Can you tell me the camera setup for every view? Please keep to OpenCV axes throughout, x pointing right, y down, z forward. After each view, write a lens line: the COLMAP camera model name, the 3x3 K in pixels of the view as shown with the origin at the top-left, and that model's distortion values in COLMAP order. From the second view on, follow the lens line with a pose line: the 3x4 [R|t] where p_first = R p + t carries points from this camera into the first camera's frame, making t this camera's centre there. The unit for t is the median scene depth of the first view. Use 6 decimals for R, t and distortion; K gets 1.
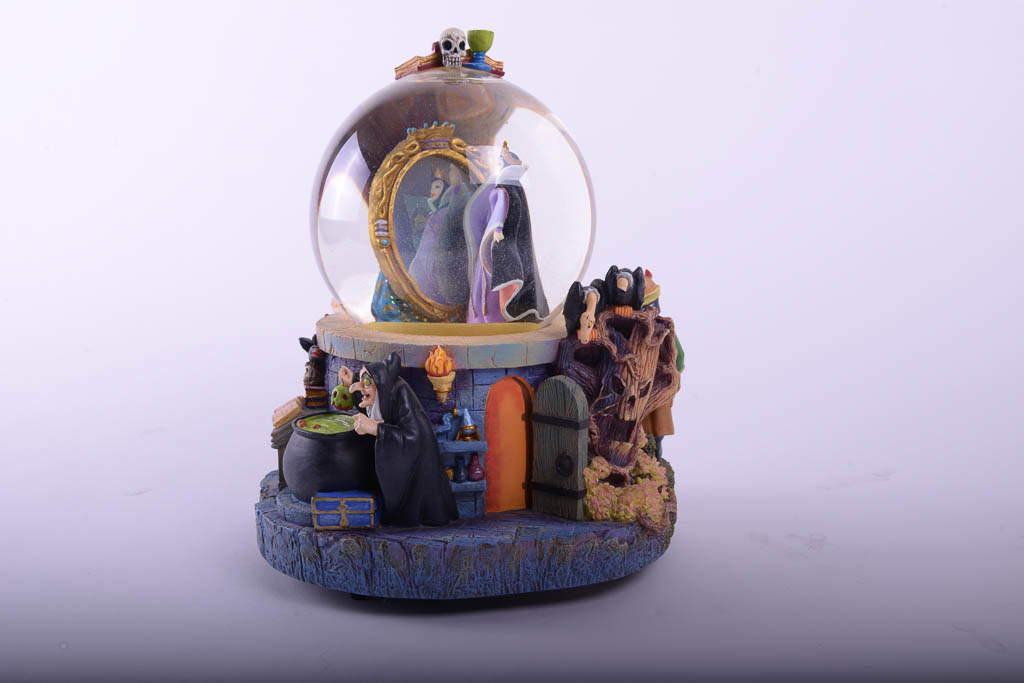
lens RADIAL K [[1041.9, 0, 512.0], [0, 1041.9, 341.5], [0, 0, 1]] dist [-0.047085, 0.000675]
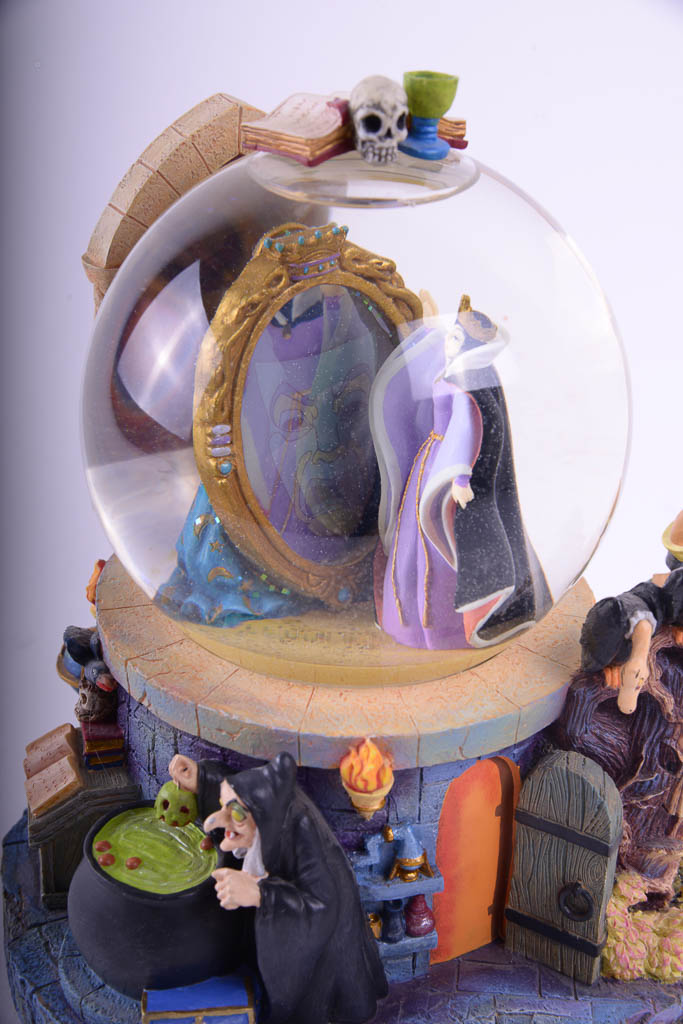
lens RADIAL K [[1618.8, 0, 341.5], [0, 1618.8, 512.0], [0, 0, 1]] dist [0.002068, 0.042243]
pose [[0.994538, -0.021715, 0.102091, -0.161619], [-0.009958, 0.953917, 0.299906, -0.347823], [-0.103899, -0.299285, 0.948490, 0.238545]]
